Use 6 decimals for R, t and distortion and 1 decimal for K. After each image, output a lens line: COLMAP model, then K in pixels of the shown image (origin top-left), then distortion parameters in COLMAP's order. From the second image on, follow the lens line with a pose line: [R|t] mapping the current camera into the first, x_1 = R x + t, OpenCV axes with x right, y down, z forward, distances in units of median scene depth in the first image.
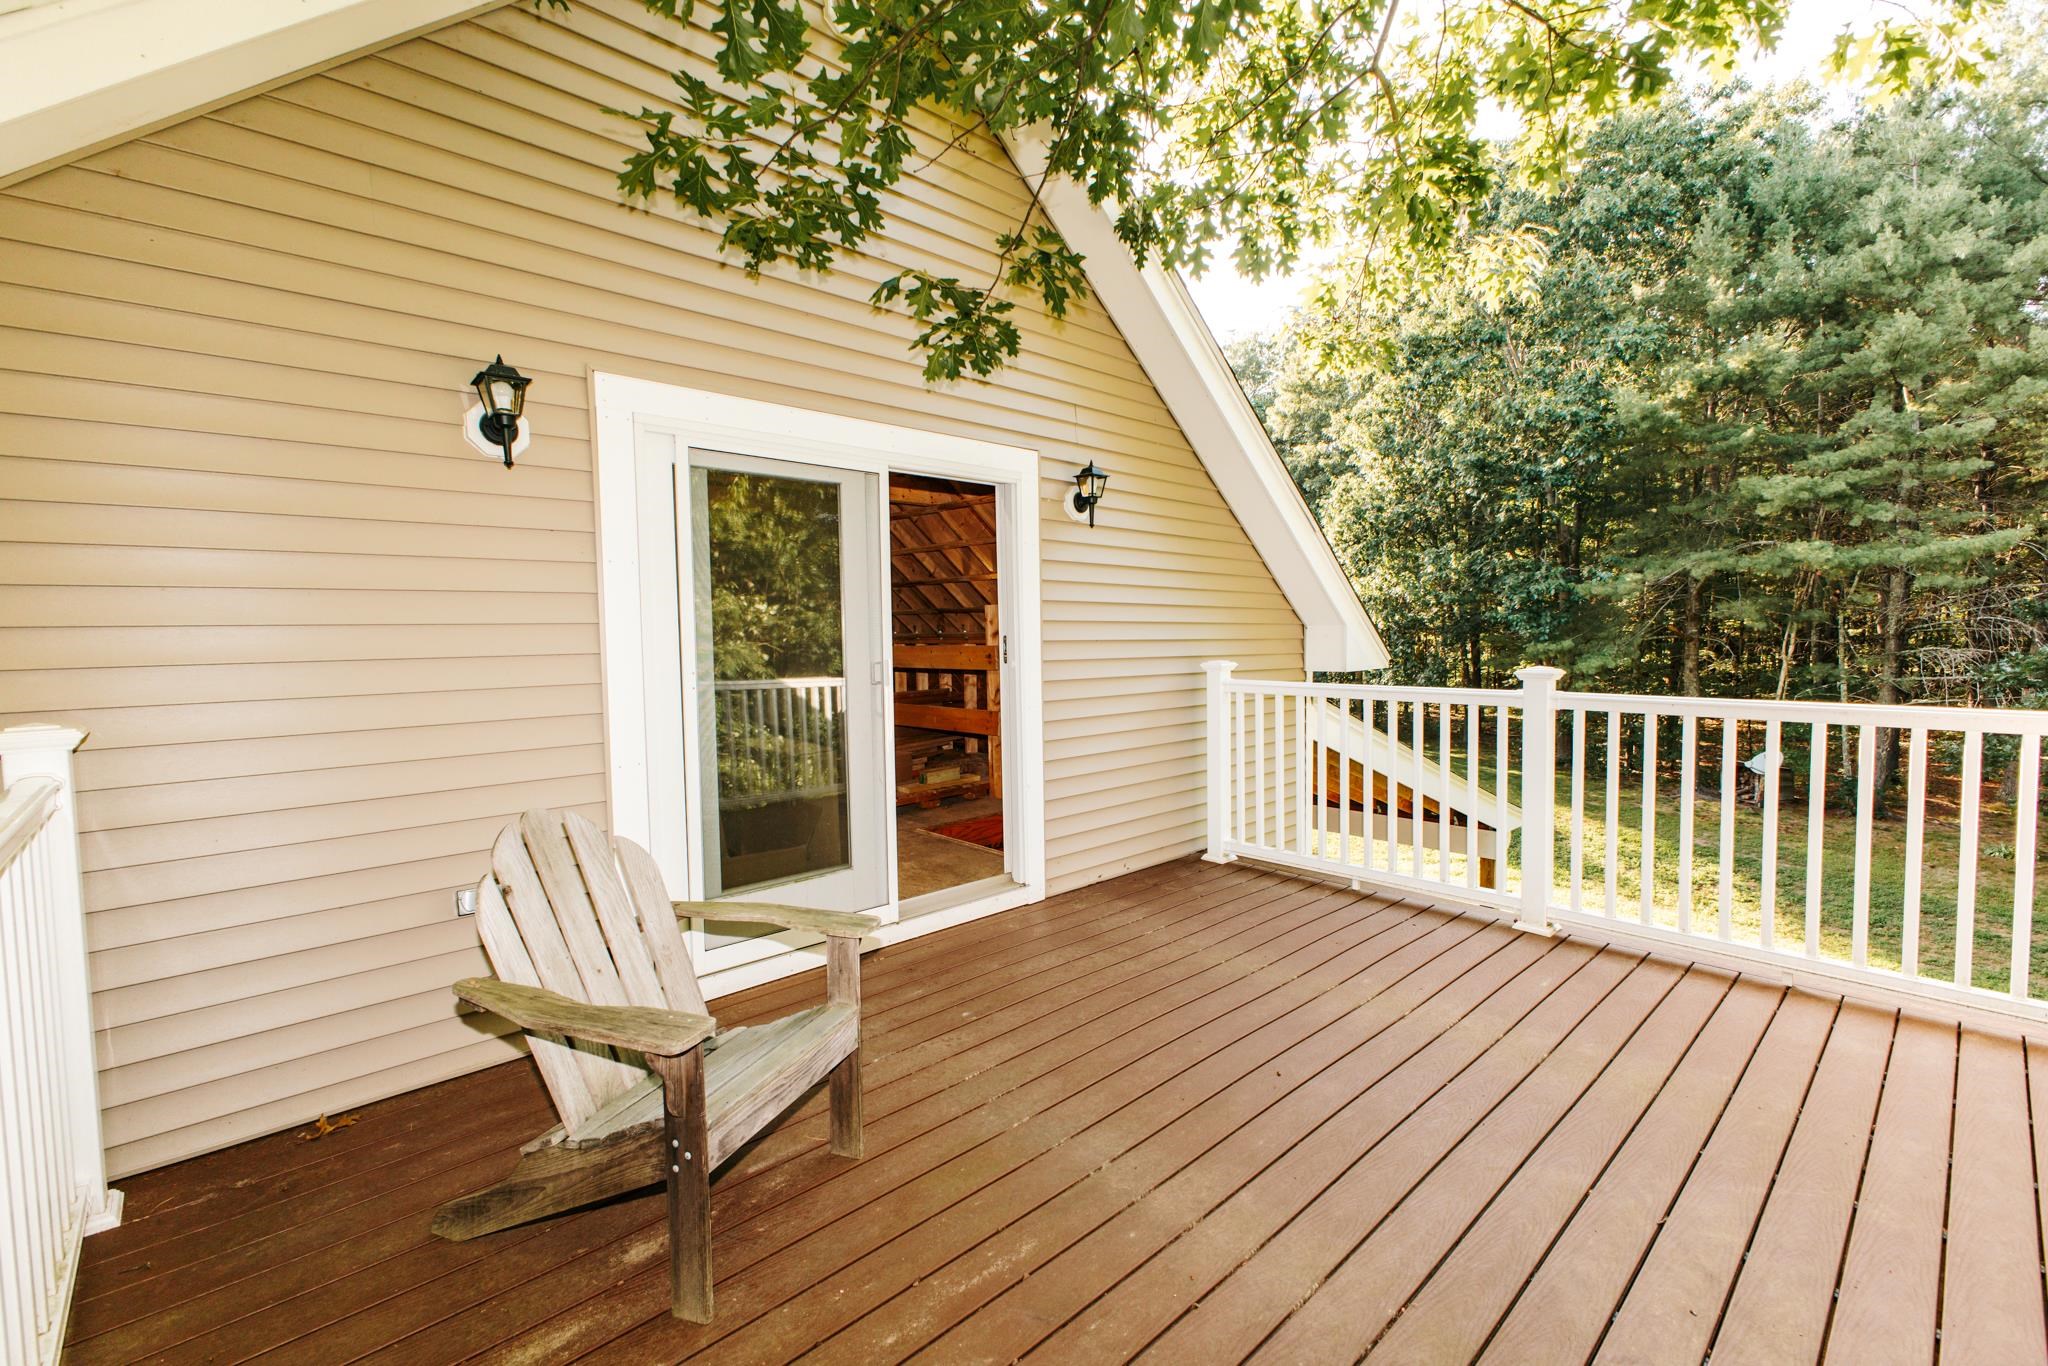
lens RADIAL K [[867.7, 0, 1014.7], [0, 867.7, 683.8], [0, 0, 1]] dist [-0.004790, -0.002792]
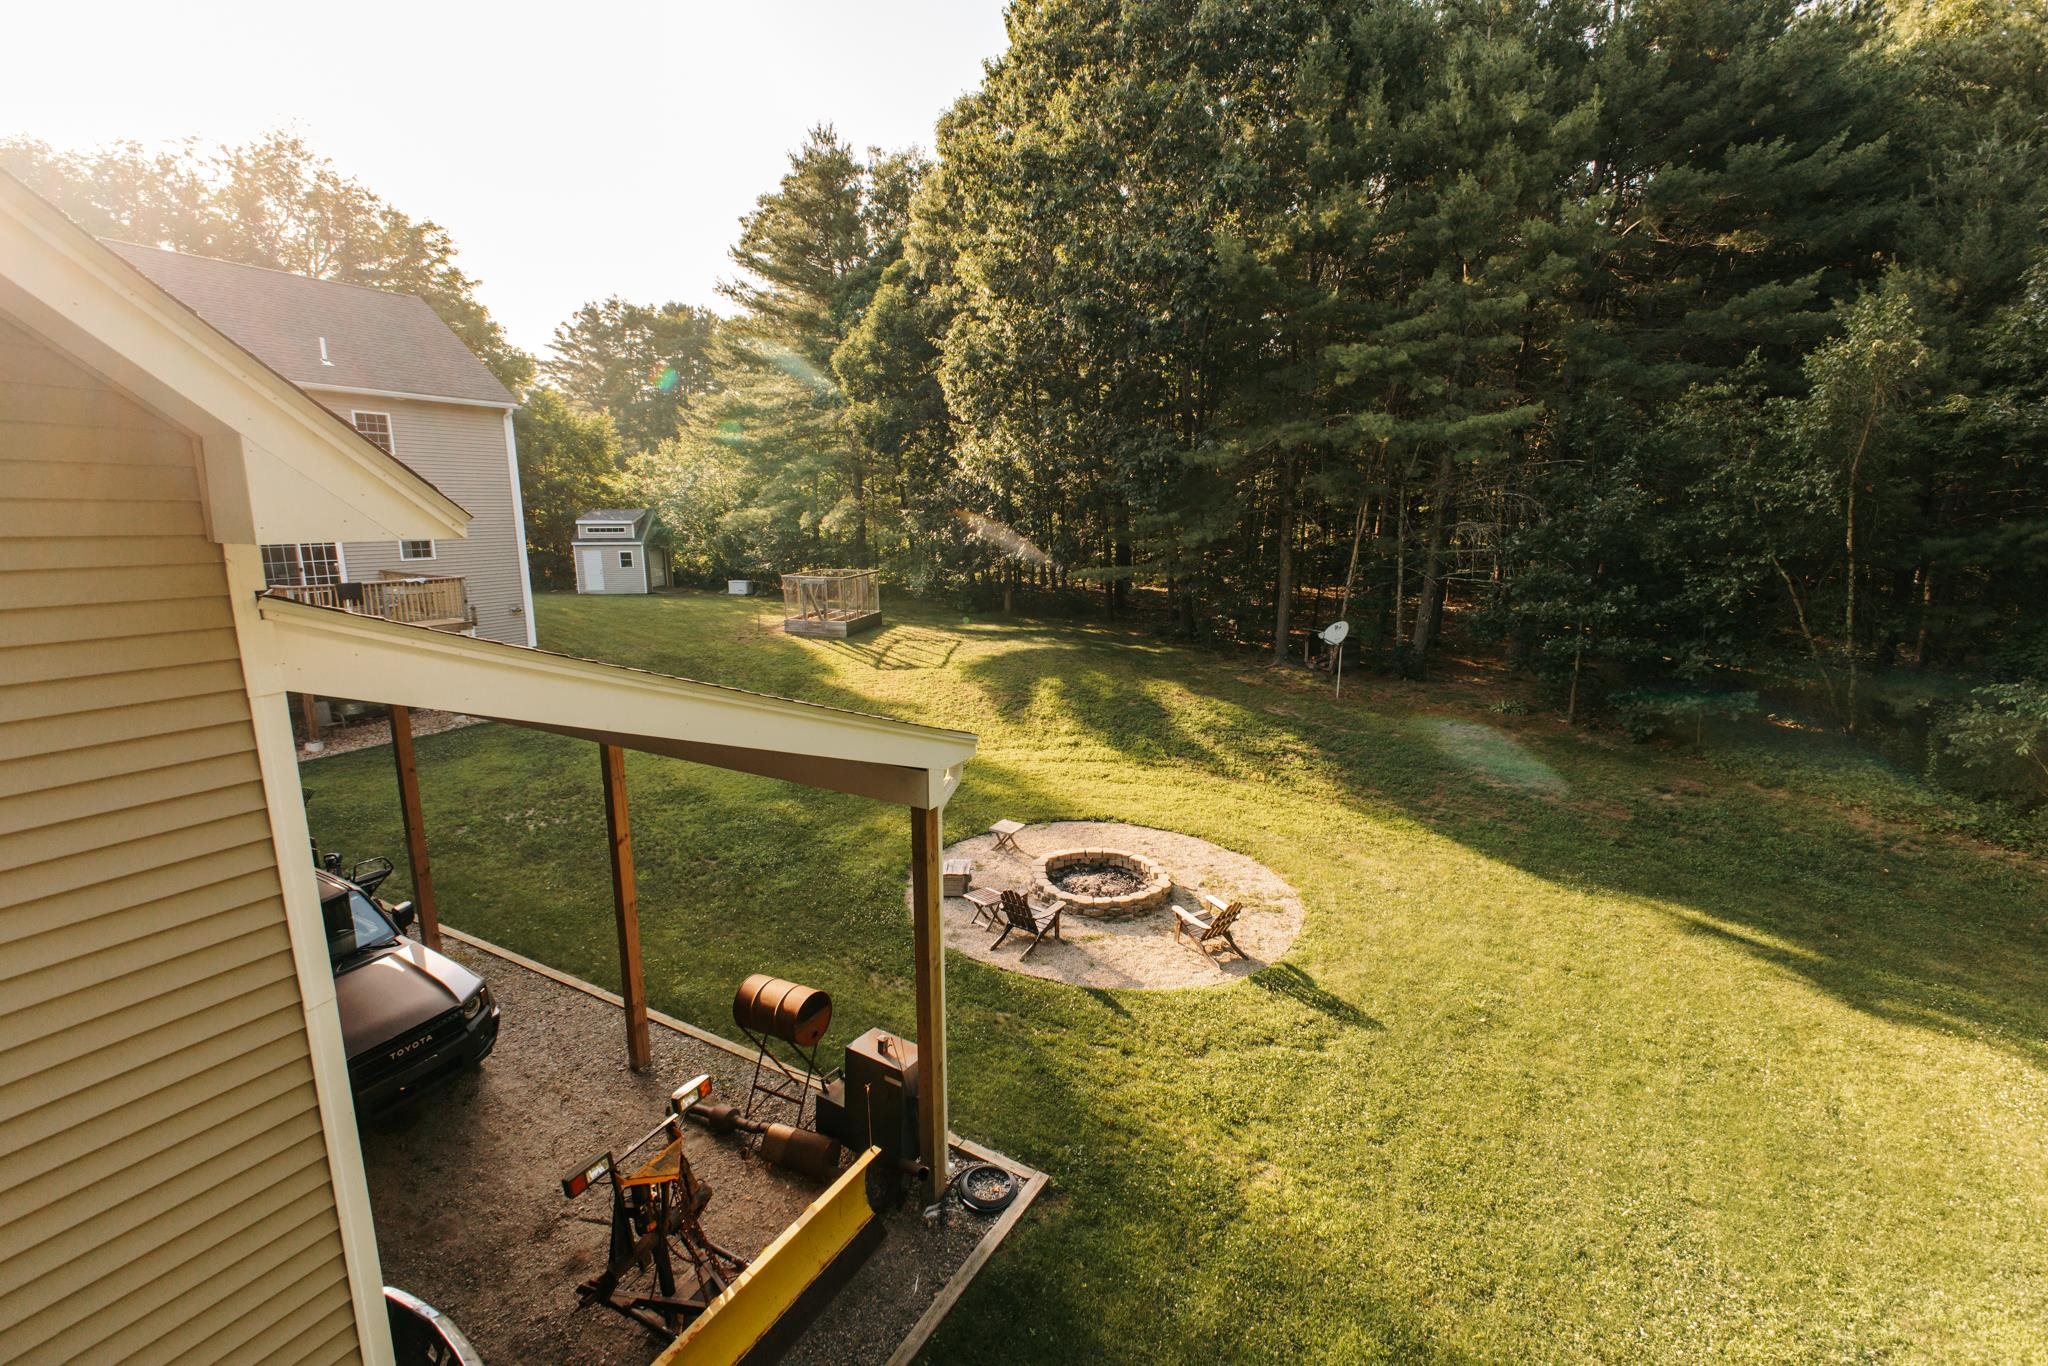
lens RADIAL K [[867.7, 0, 1028.8], [0, 867.7, 682.7], [0, 0, 1]] dist [-0.004790, -0.002792]
pose [[0.944314, -0.049396, 0.325316, 0.191343], [0.001624, 0.989355, 0.145511, -0.003379], [-0.329041, -0.136880, 0.934343, 0.145249]]
